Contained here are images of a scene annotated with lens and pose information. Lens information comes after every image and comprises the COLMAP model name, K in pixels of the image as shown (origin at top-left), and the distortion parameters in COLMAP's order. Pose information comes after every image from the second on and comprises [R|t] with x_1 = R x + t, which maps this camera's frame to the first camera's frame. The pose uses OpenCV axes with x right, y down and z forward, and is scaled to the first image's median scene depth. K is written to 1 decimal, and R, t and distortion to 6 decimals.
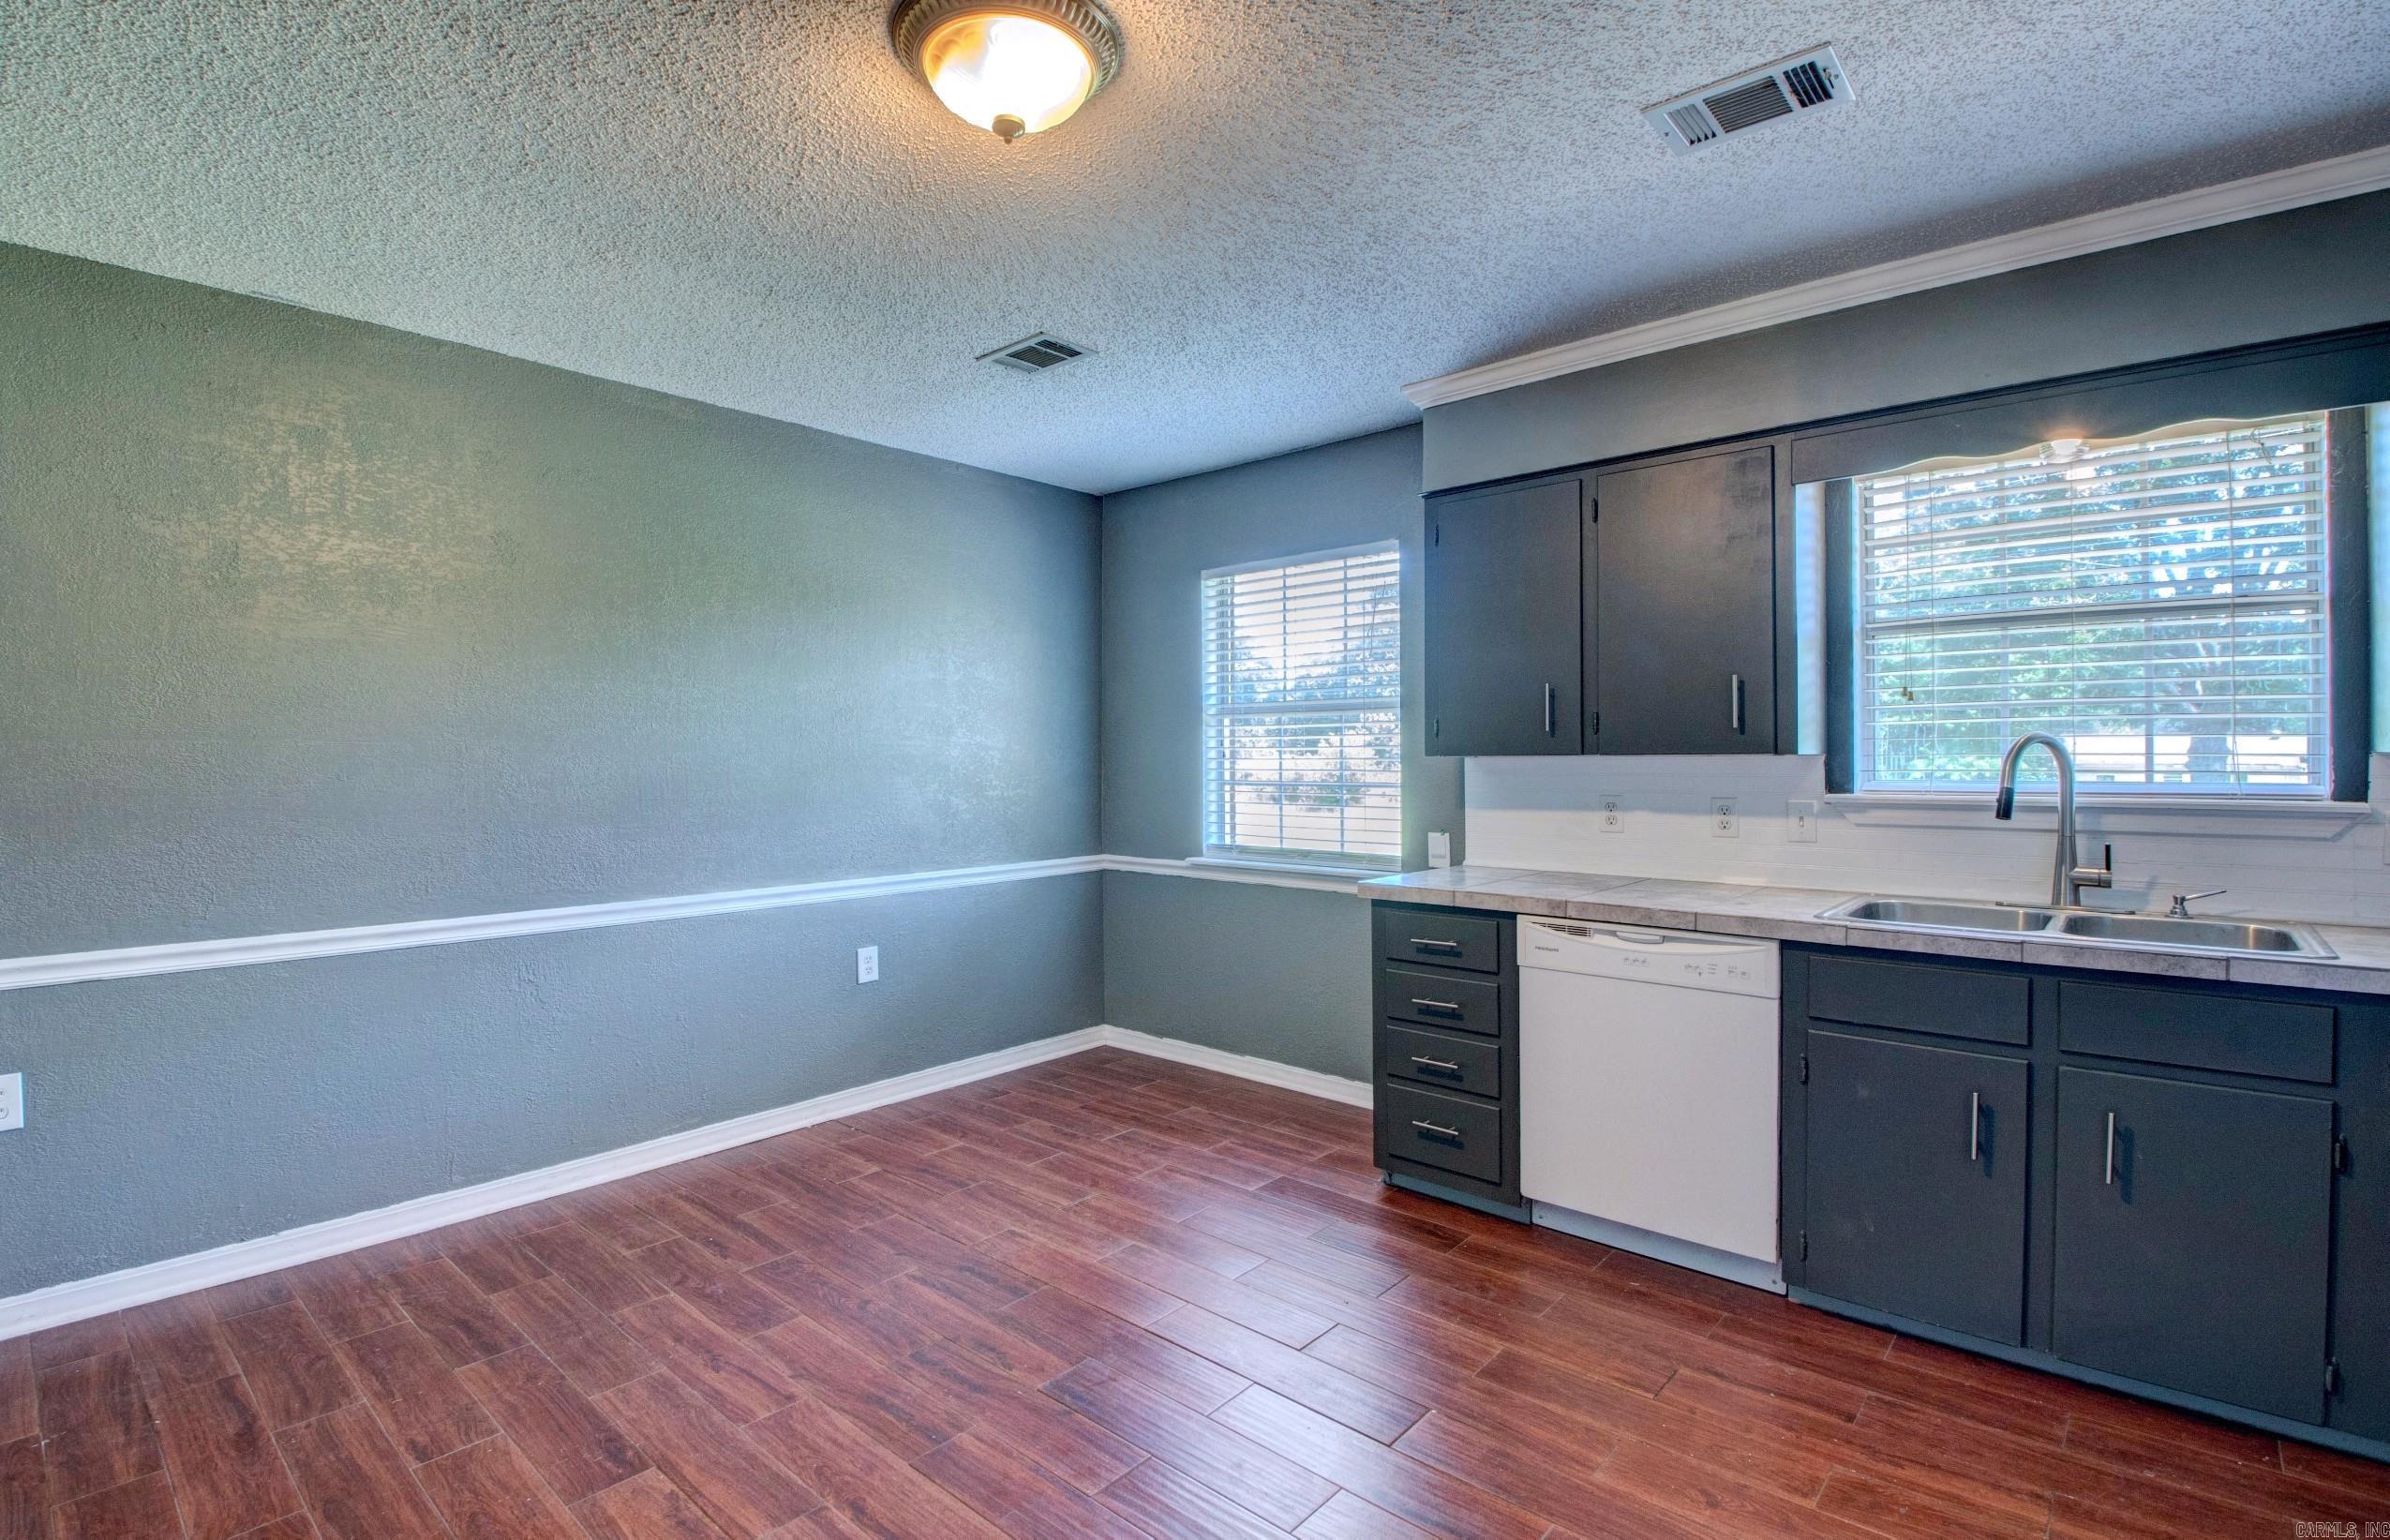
lens RADIAL K [[1116.3, 0, 1186.6], [0, 1116.3, 755.8], [0, 0, 1]] dist [0.006096, -0.018418]
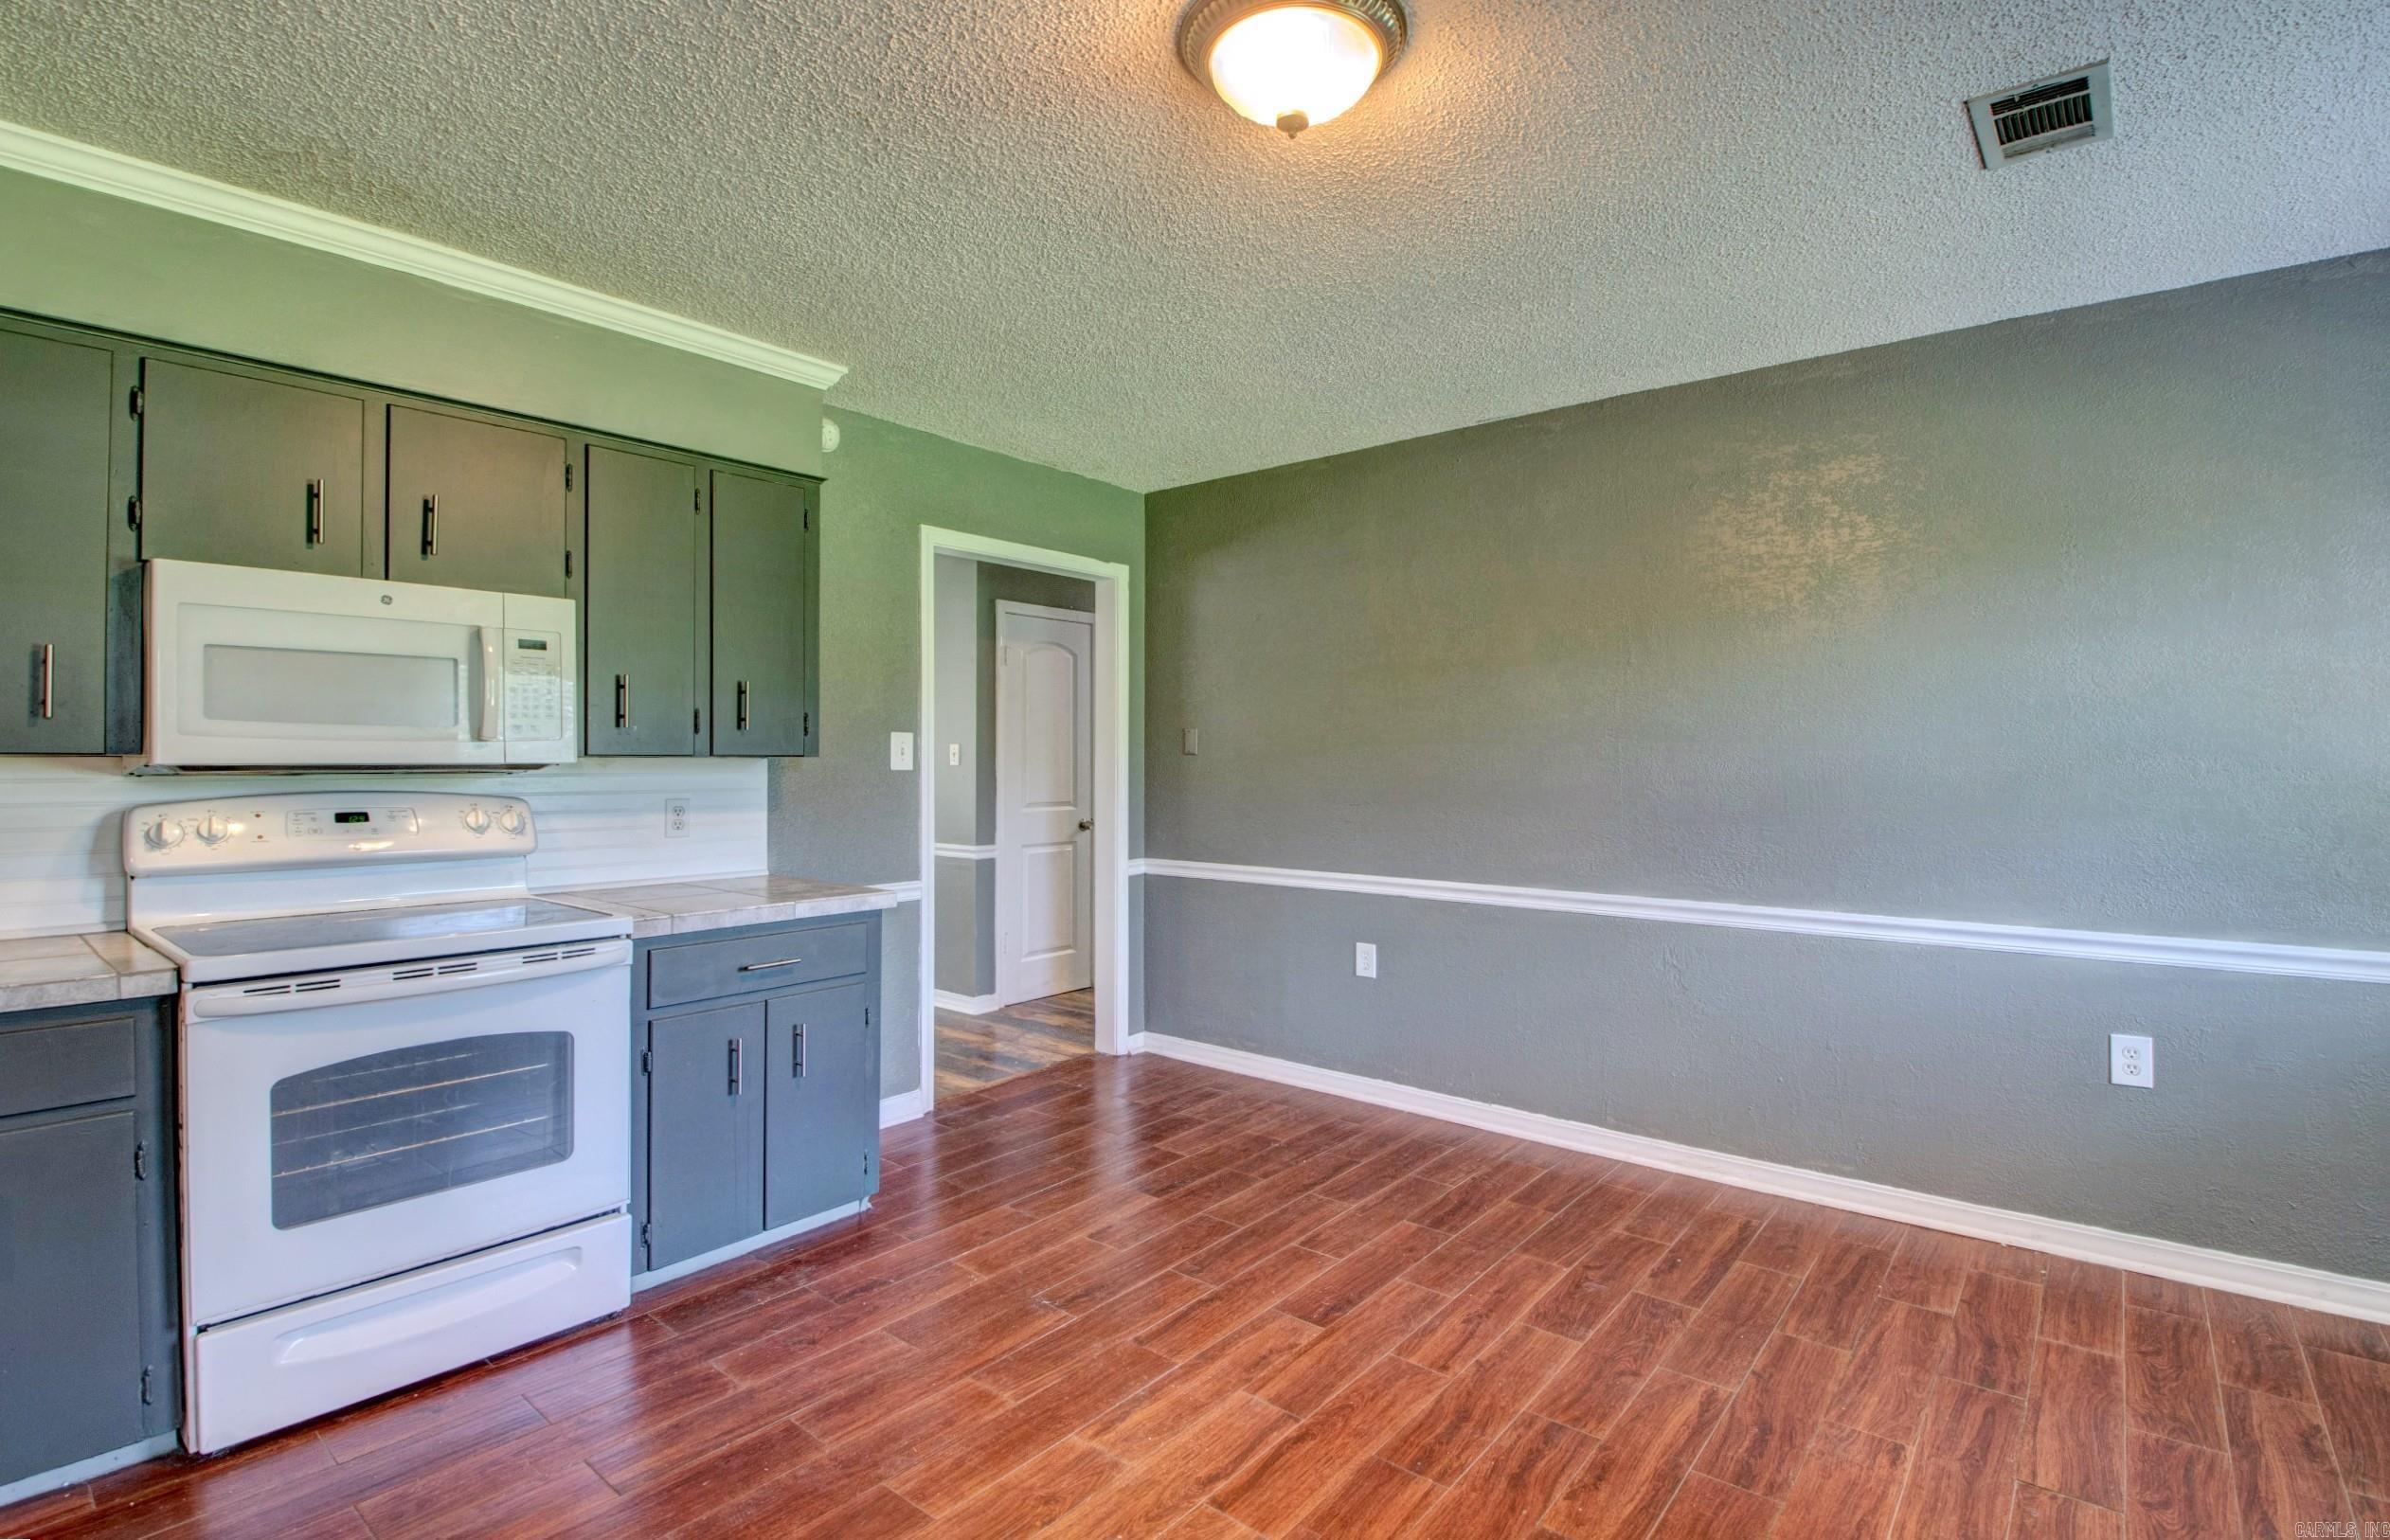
lens RADIAL K [[1116.2, 0, 1187.3], [0, 1116.2, 759.7], [0, 0, 1]] dist [0.006096, -0.018418]
pose [[0.041414, 0.005864, -0.999125, 0.447036], [-0.005455, 0.999969, 0.005642, 0.001015], [0.999127, 0.005217, 0.041444, 0.472653]]
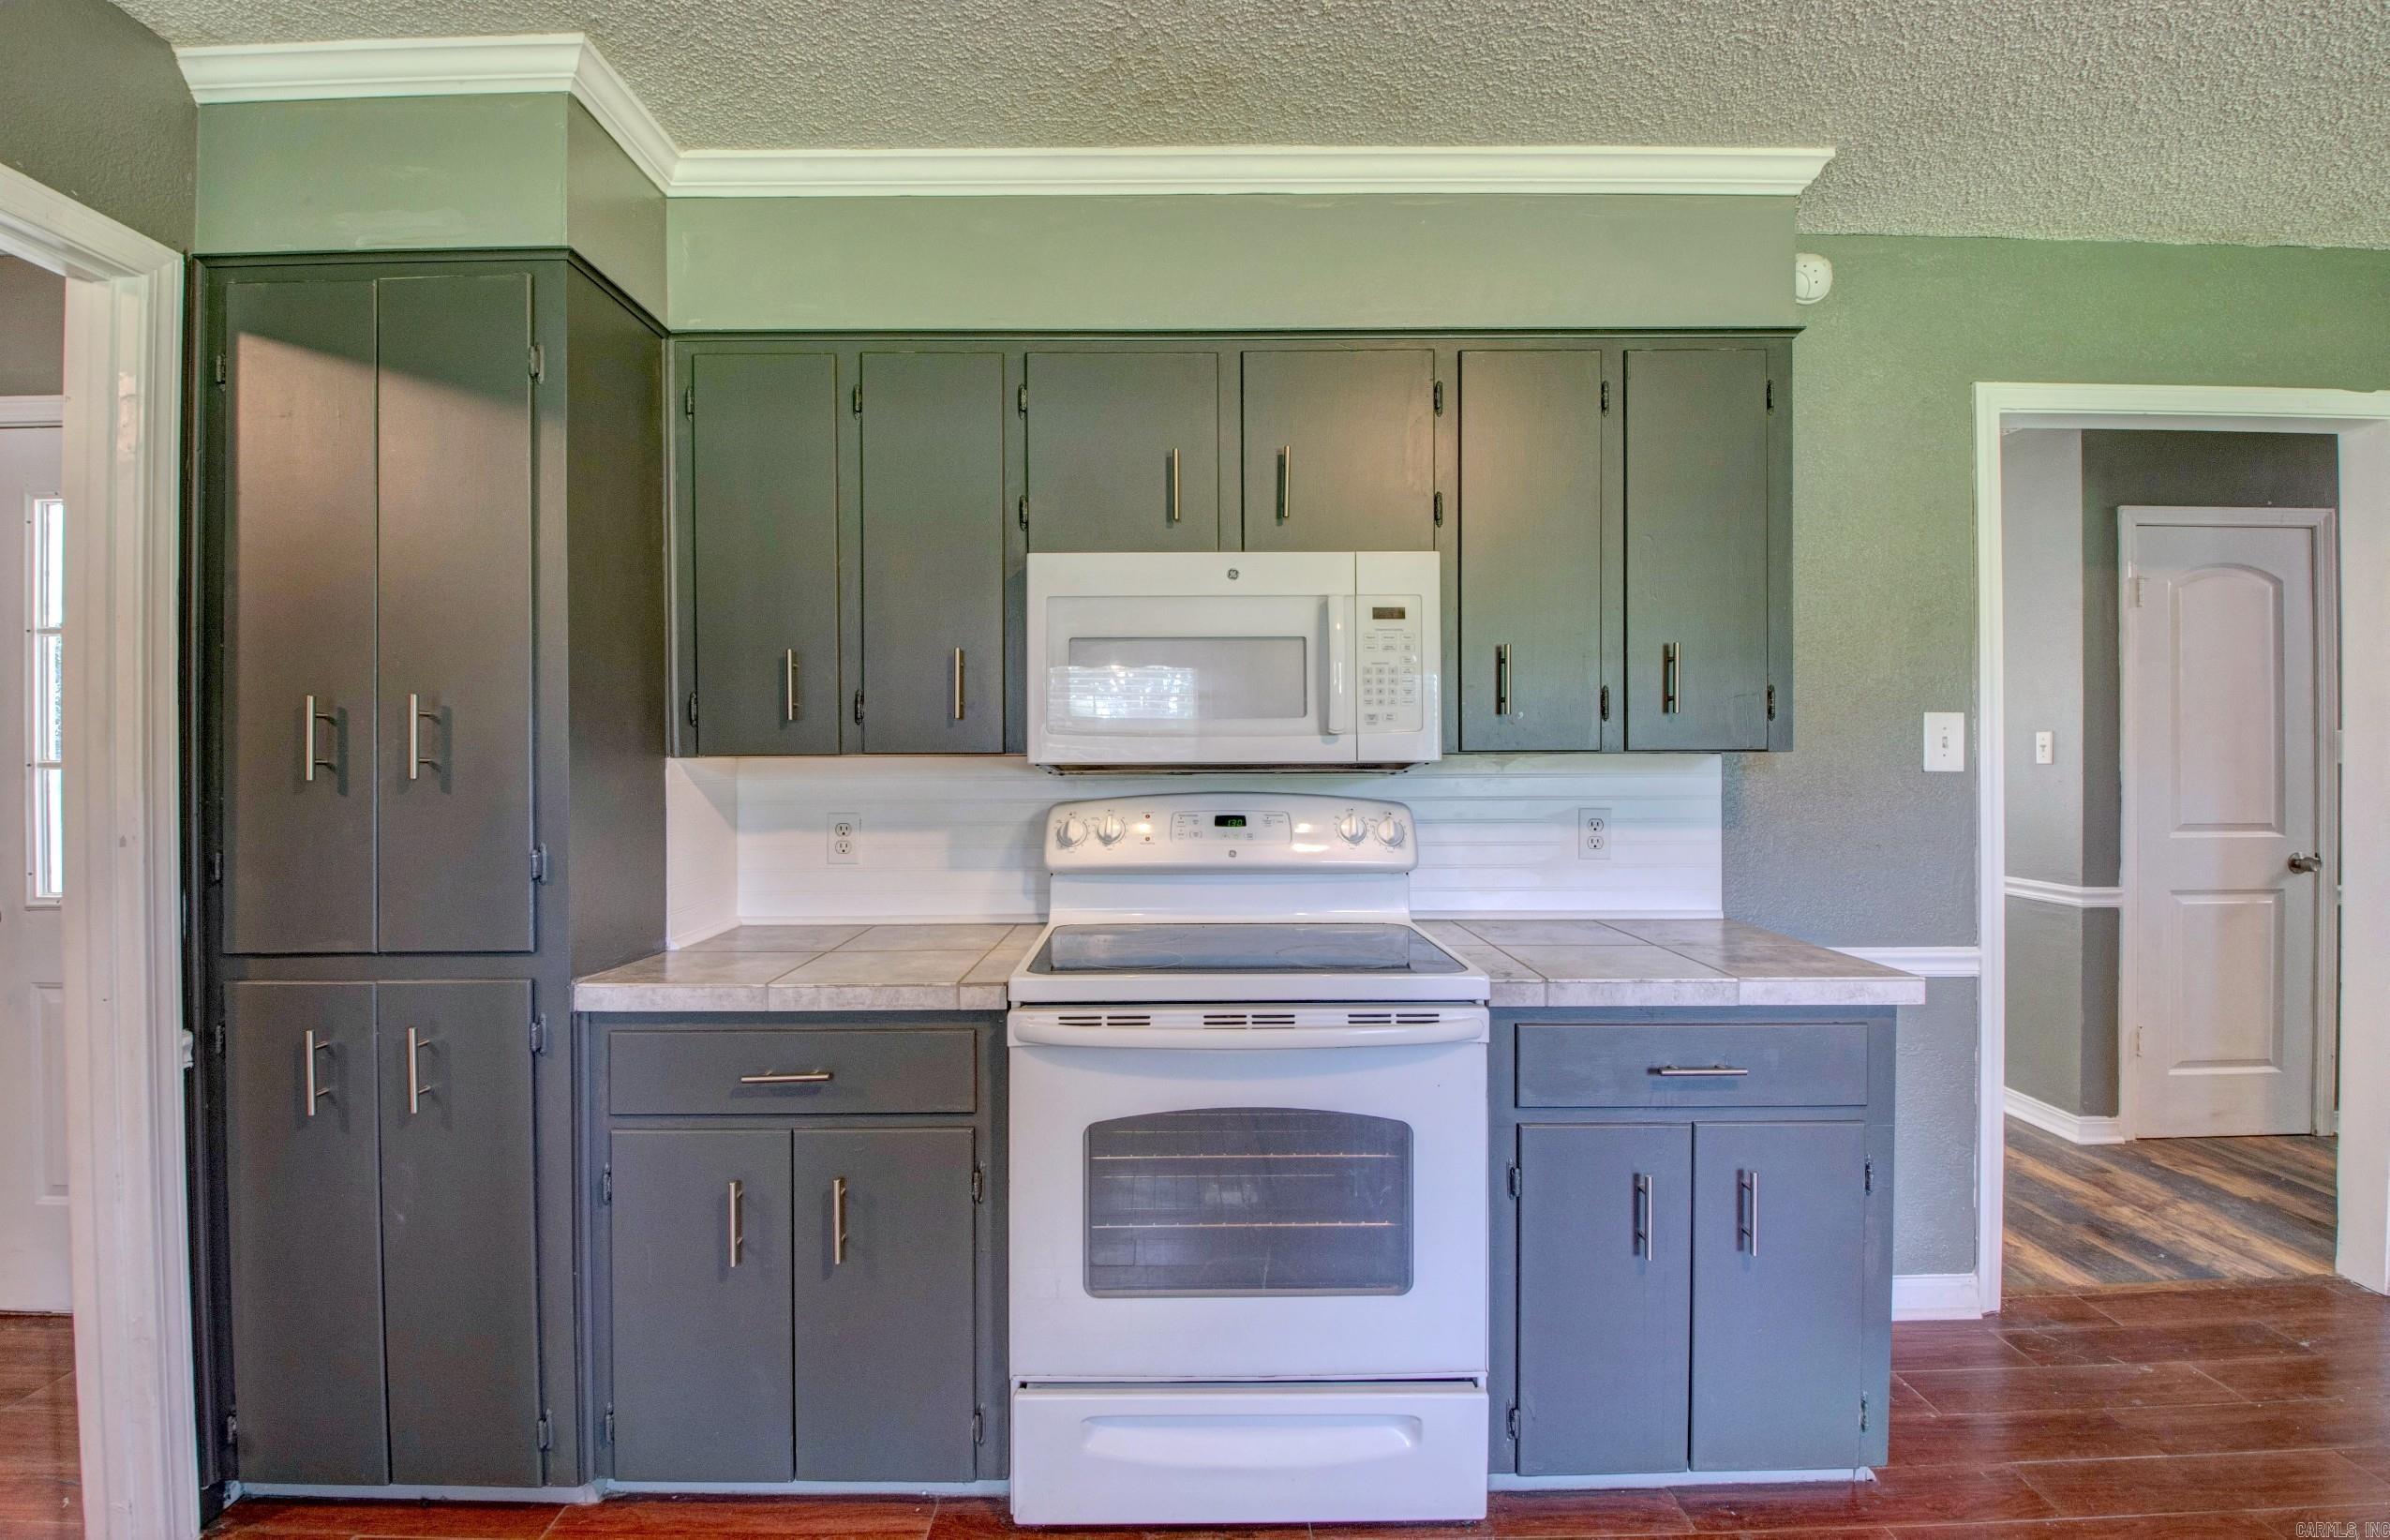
lens RADIAL K [[1116.3, 0, 1180.3], [0, 1116.3, 759.4], [0, 0, 1]] dist [0.006096, -0.018418]
pose [[-0.732922, 0.008858, -0.680255, 0.152314], [0.004695, 0.999957, 0.007963, 0.003625], [0.680297, 0.002642, -0.732932, 0.423036]]
